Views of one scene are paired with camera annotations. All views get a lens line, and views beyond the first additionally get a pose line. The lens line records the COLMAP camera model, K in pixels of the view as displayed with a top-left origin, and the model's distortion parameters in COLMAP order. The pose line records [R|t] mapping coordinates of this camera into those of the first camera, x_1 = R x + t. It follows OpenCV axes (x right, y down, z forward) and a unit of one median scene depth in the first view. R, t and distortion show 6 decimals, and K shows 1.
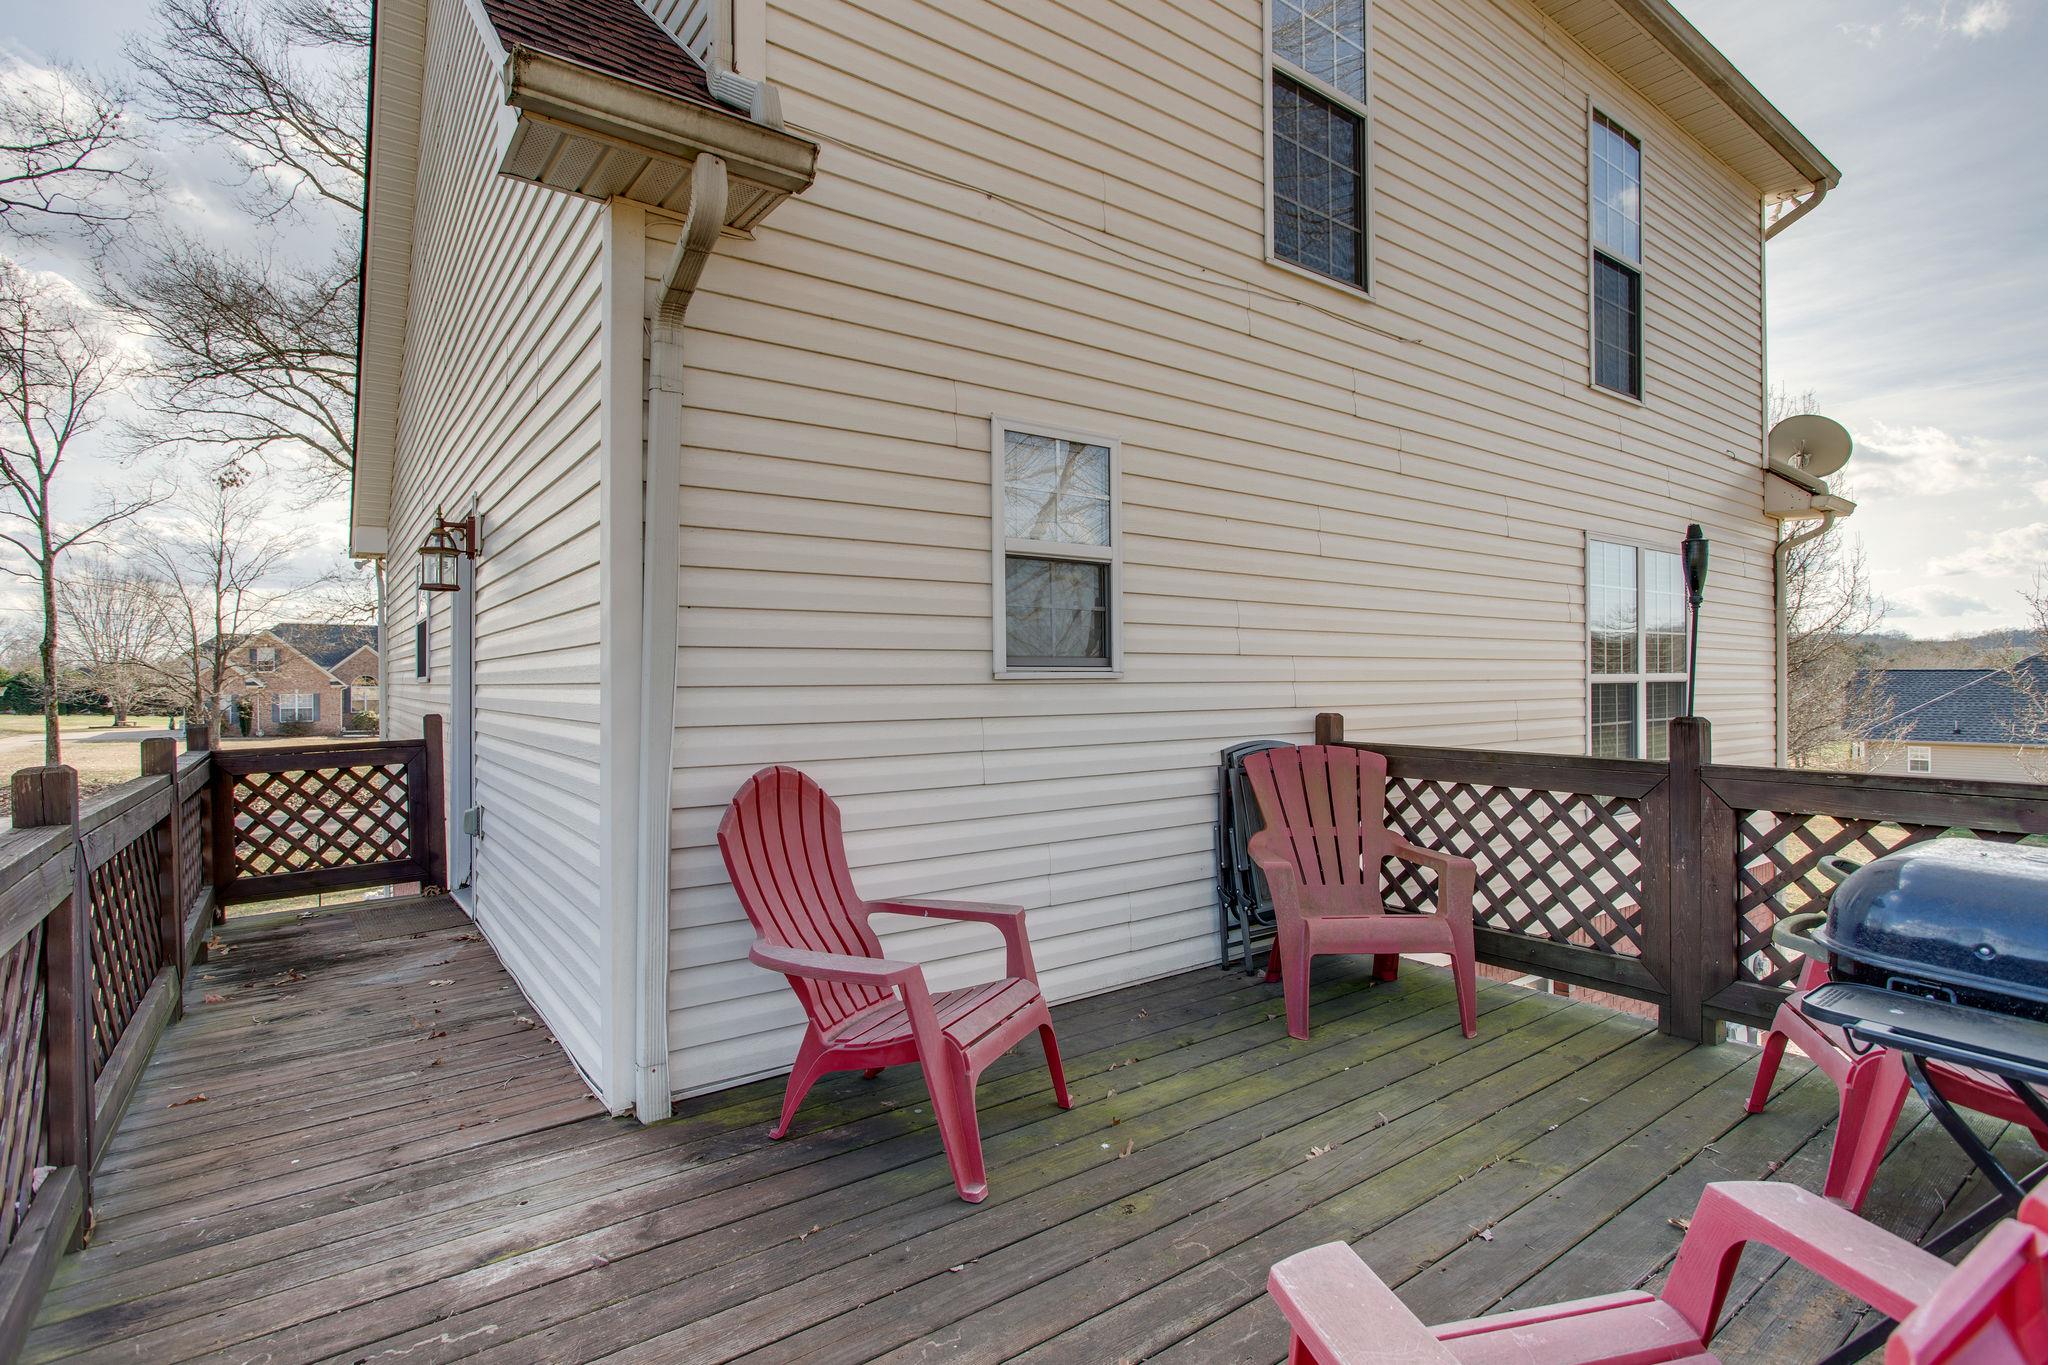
lens RADIAL K [[1031.8, 0, 1015.3], [0, 1031.8, 691.7], [0, 0, 1]] dist [-0.001093, 0.000641]
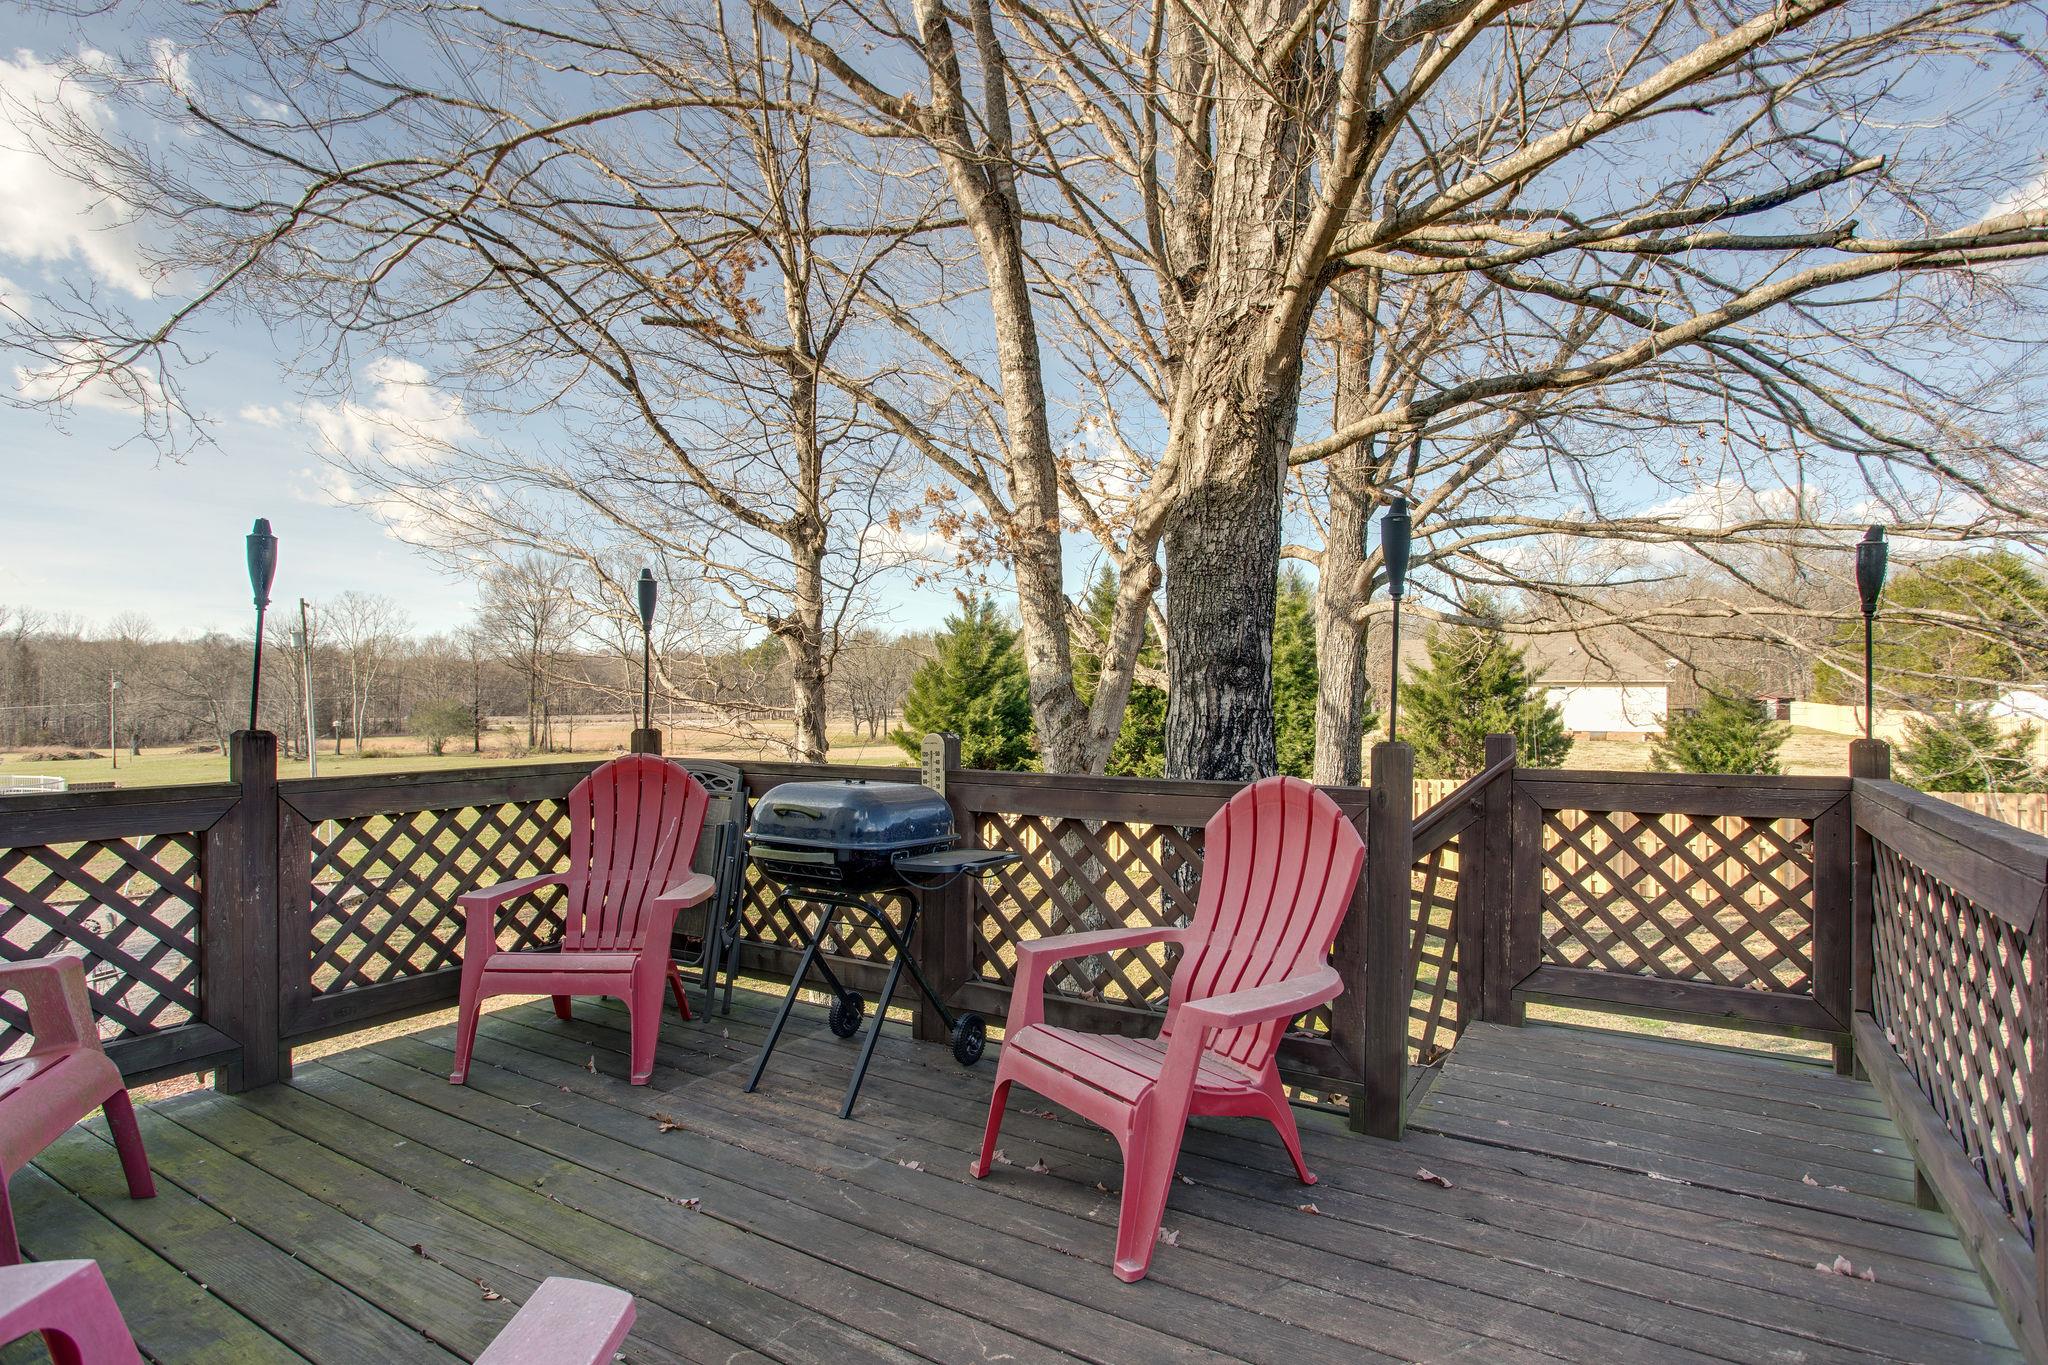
lens RADIAL K [[1031.8, 0, 1015.3], [0, 1031.8, 691.7], [0, 0, 1]] dist [-0.001093, 0.000641]
pose [[-0.408533, 0.016967, 0.912586, -0.476865], [0.011400, 0.999844, -0.013486, 0.010774], [-0.912673, 0.004894, -0.408662, 0.804007]]
